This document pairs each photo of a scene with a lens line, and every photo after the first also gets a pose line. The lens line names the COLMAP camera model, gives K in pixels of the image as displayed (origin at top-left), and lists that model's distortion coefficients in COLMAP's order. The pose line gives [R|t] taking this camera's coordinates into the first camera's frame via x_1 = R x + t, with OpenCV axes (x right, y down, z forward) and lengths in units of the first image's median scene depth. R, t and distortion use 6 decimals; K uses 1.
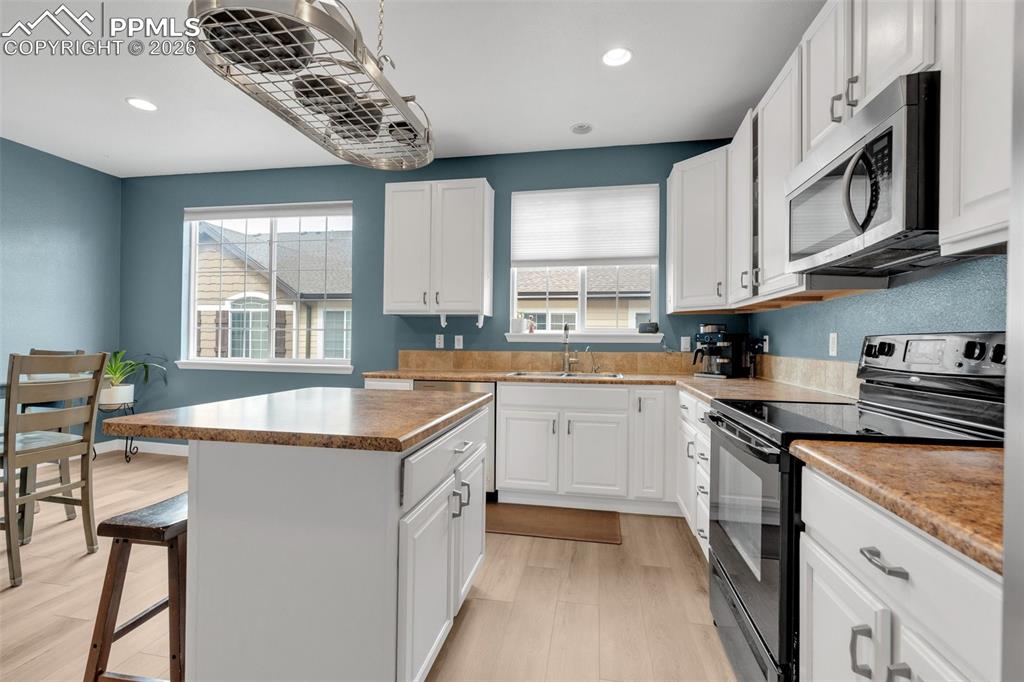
lens RADIAL K [[456.3, 0, 511.5], [0, 456.3, 343.1], [0, 0, 1]] dist [-0.000678, 0.000334]
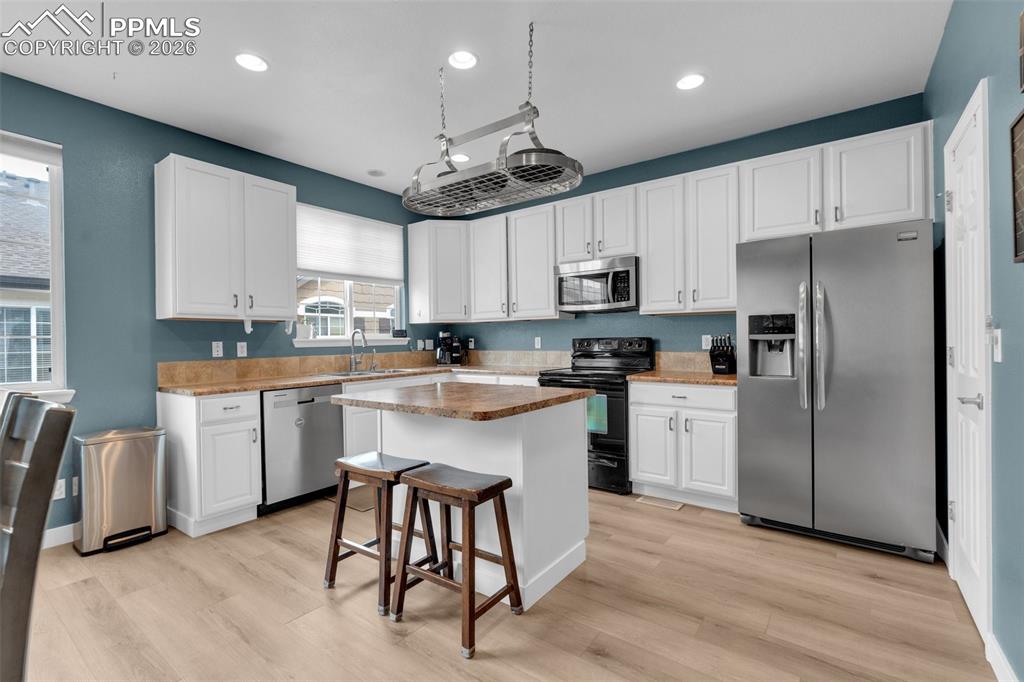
lens RADIAL K [[456.3, 0, 505.9], [0, 456.3, 341.8], [0, 0, 1]] dist [-0.000678, 0.000334]
pose [[0.443262, -0.018223, 0.896207, -0.740265], [0.023861, 0.999679, 0.008526, -0.013294], [-0.896074, 0.017605, 0.443555, 0.129939]]
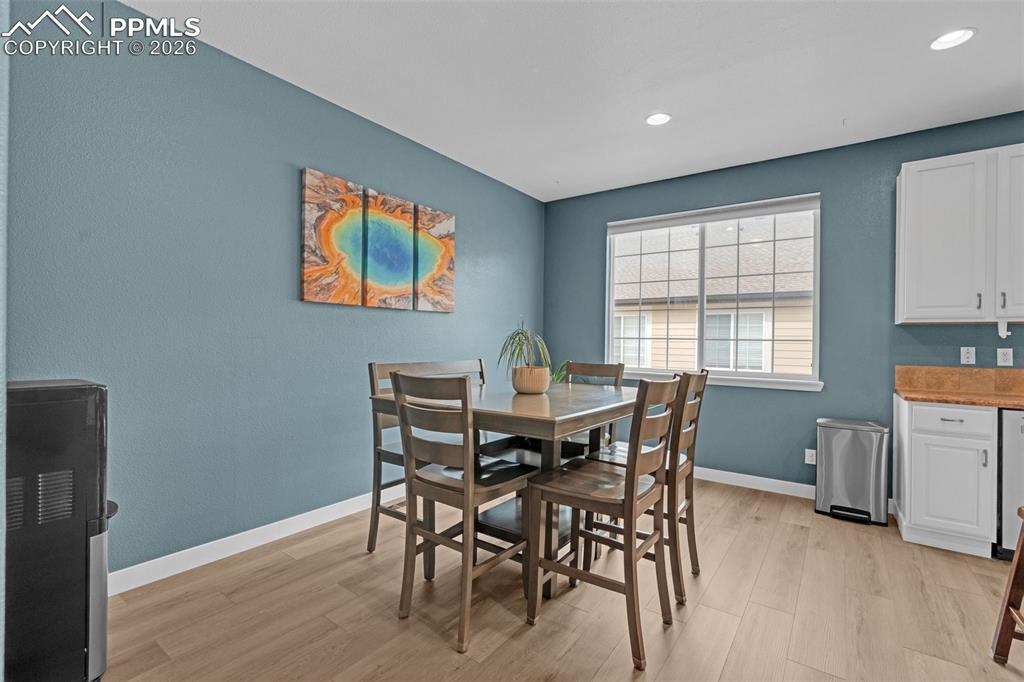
lens RADIAL K [[456.3, 0, 510.3], [0, 456.3, 339.0], [0, 0, 1]] dist [-0.000678, 0.000334]
pose [[0.905157, -0.001696, -0.425075, -0.570223], [-0.004704, 0.999891, -0.014007, -0.018665], [0.425052, 0.014678, 0.905050, -0.041121]]
